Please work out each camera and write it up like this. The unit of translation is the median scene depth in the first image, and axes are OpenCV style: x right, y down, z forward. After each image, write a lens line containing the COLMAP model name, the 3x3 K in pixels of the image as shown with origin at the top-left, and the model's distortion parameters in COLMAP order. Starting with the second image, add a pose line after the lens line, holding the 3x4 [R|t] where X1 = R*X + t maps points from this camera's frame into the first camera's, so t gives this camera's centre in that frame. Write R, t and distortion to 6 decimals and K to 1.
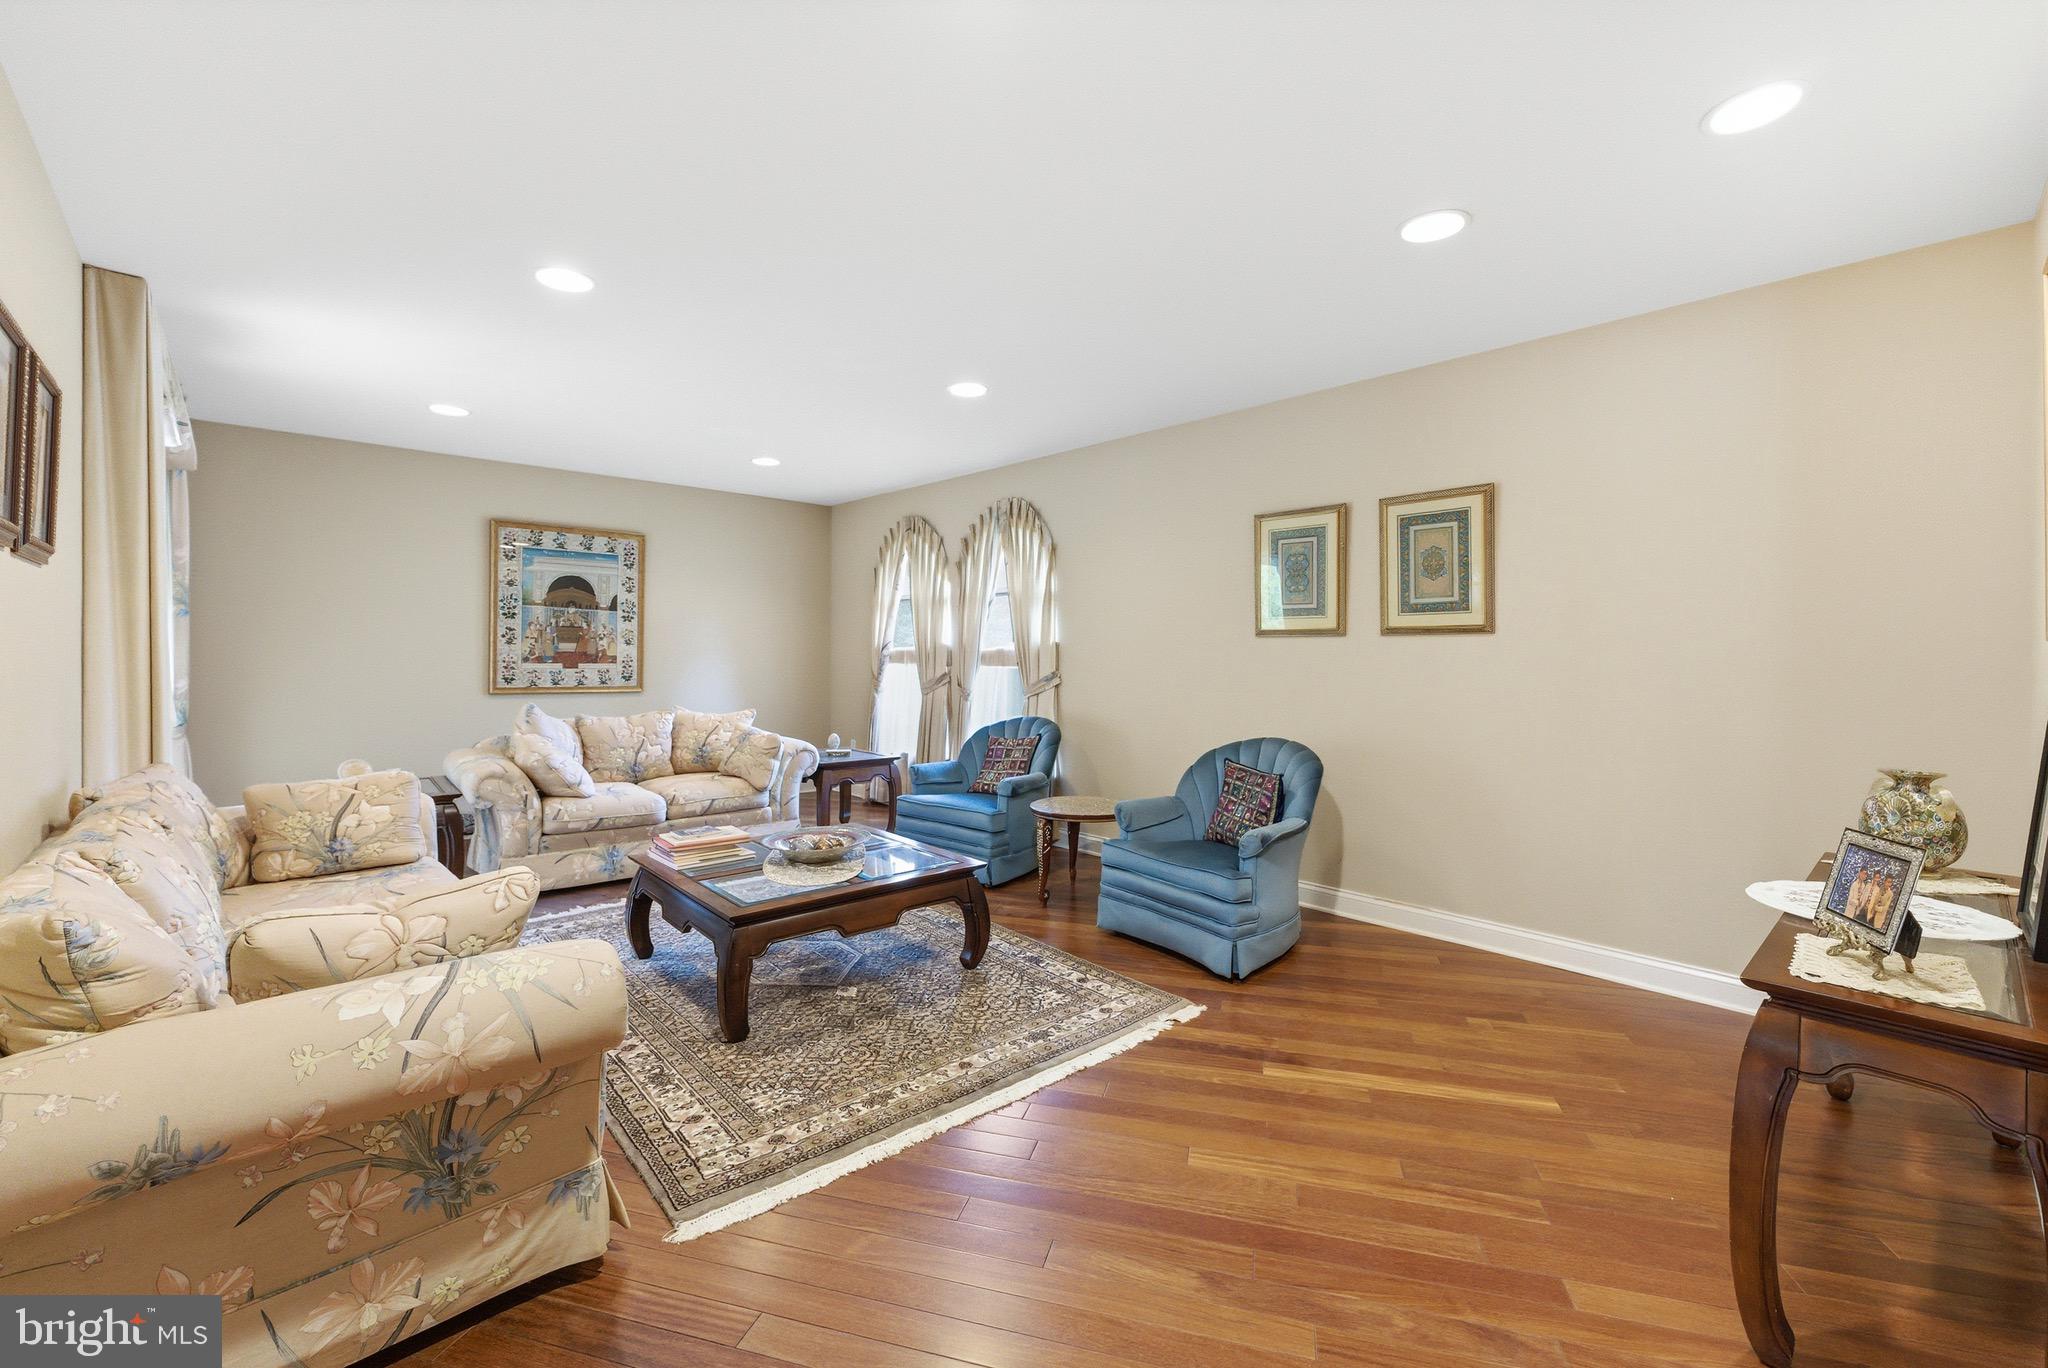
lens RADIAL K [[847.0, 0, 1033.1], [0, 847.0, 658.2], [0, 0, 1]] dist [0.000325, 0.000177]
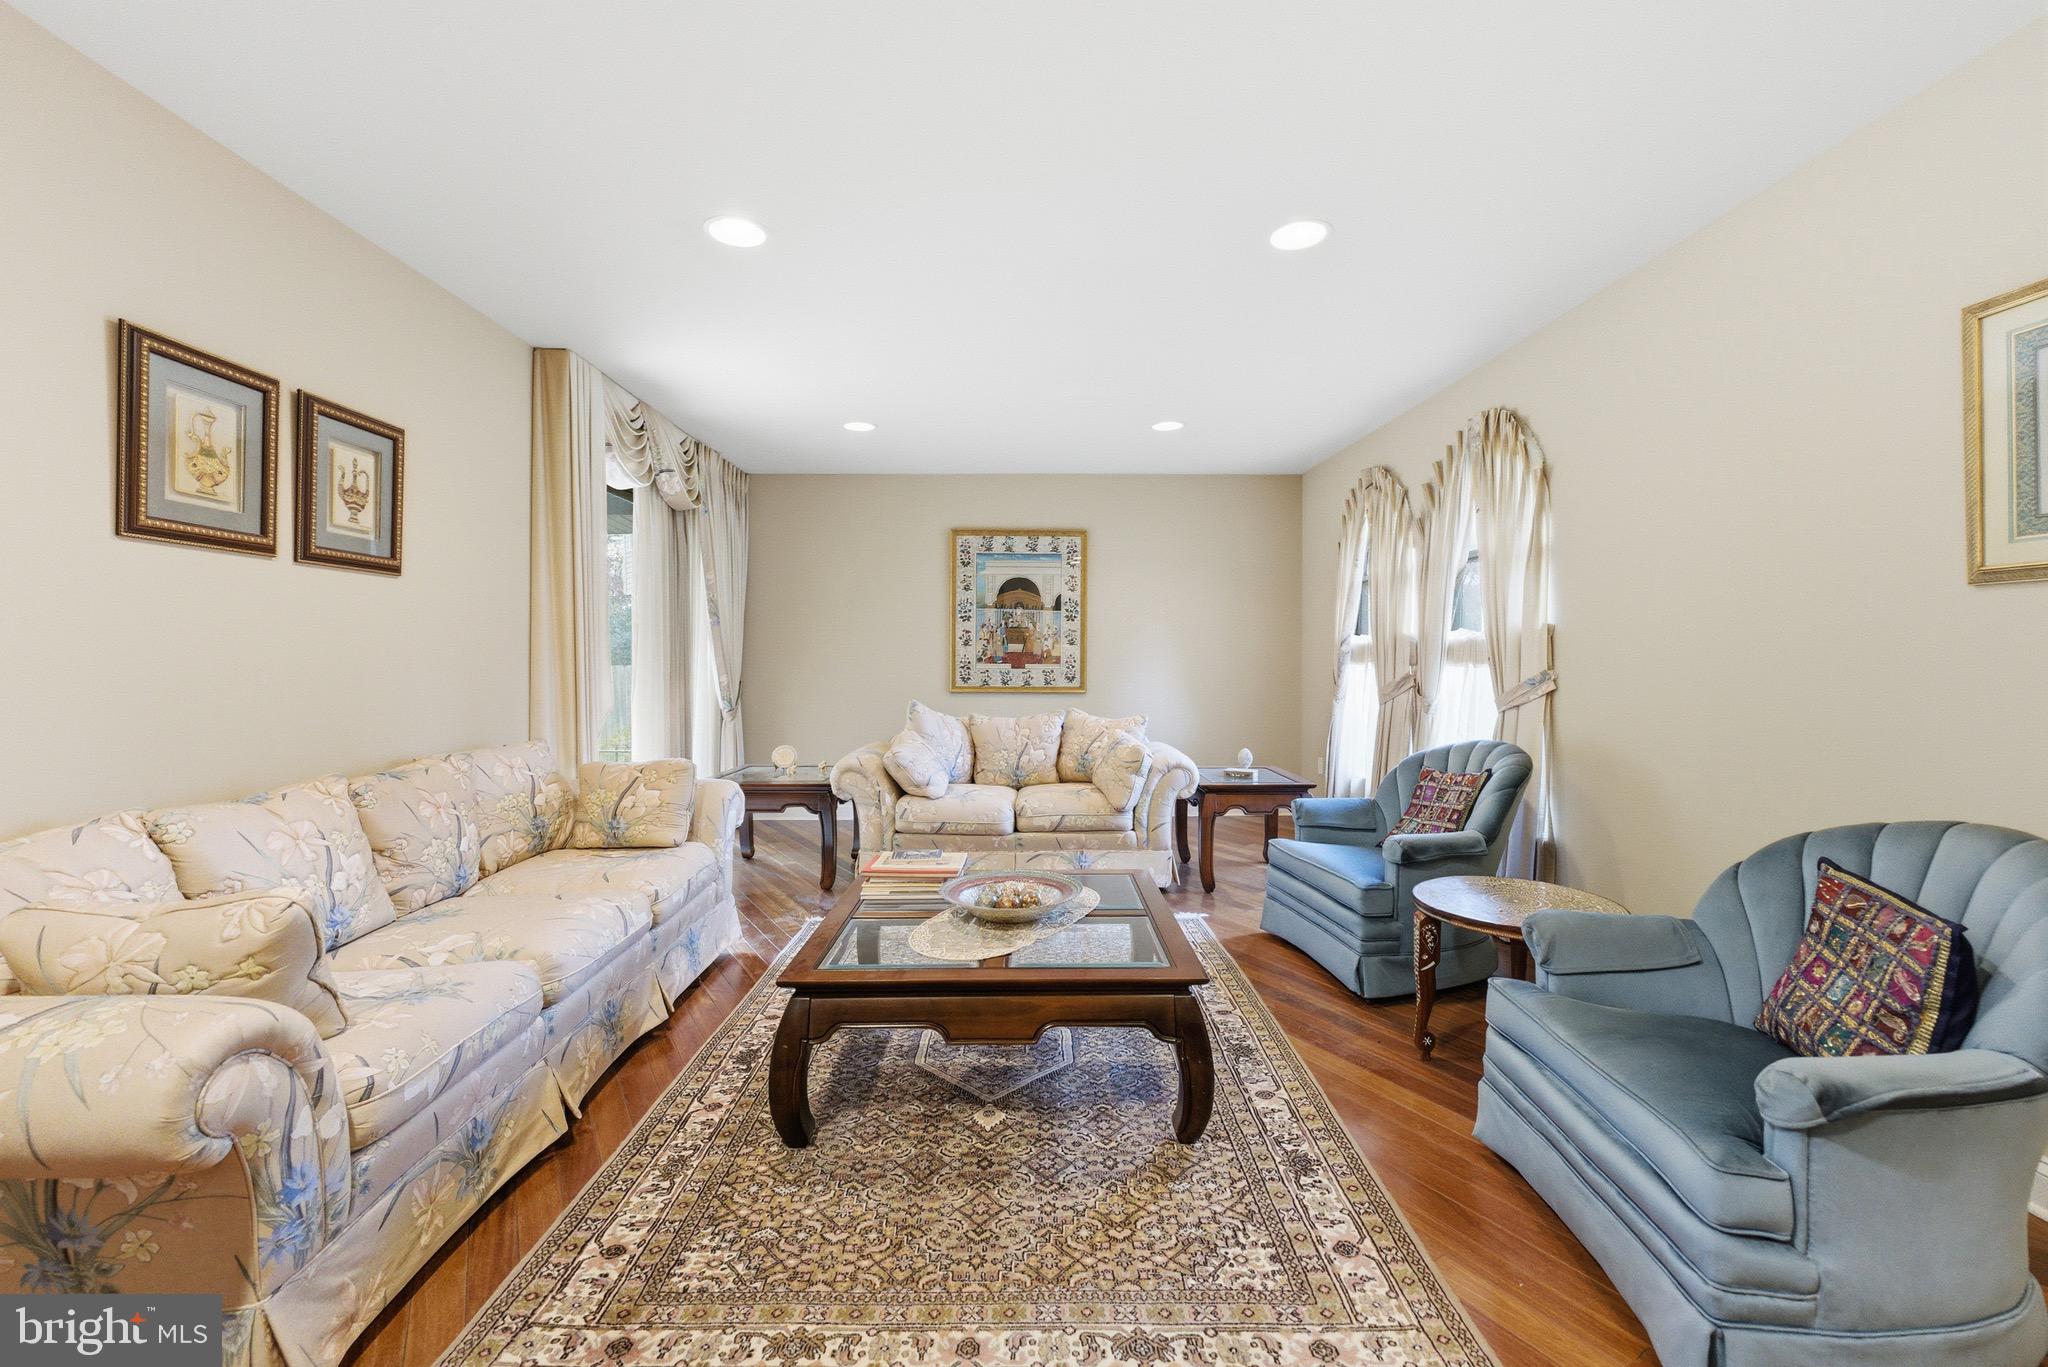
lens RADIAL K [[840.9, 0, 1026.1], [0, 840.9, 672.5], [0, 0, 1]] dist [-0.003810, 0.001238]
pose [[0.748712, 0.001890, -0.662893, 0.157569], [0.002891, 0.999977, 0.006116, 0.012537], [0.662889, -0.006496, 0.748689, 0.299486]]
